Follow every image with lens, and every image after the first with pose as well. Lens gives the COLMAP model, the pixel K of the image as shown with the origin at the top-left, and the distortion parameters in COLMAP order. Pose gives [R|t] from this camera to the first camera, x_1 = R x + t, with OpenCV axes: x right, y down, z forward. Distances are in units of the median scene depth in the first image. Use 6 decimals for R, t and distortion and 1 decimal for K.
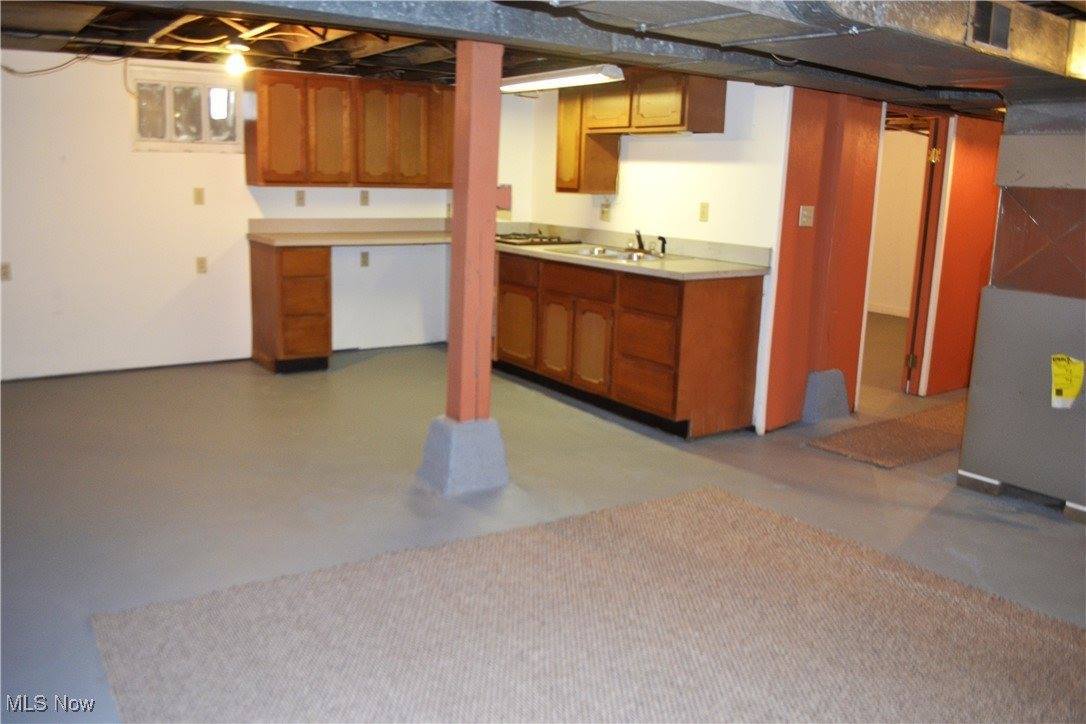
lens RADIAL K [[863.4, 0, 543.0], [0, 863.4, 362.0], [0, 0, 1]] dist [-0.018698, -0.000489]
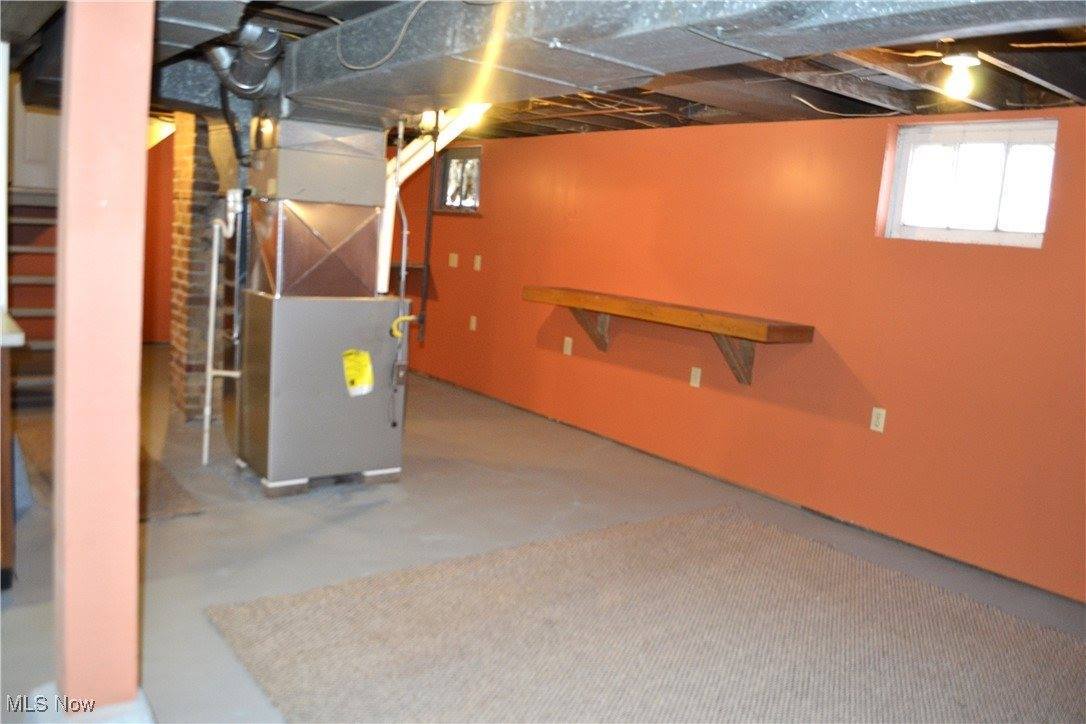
lens RADIAL K [[863.4, 0, 543.0], [0, 863.4, 362.0], [0, 0, 1]] dist [-0.018698, -0.000489]
pose [[-0.051791, -0.177397, 0.982776, -0.524119], [0.120322, 0.975819, 0.182482, -0.167303], [-0.991383, 0.127700, -0.029194, 0.767214]]
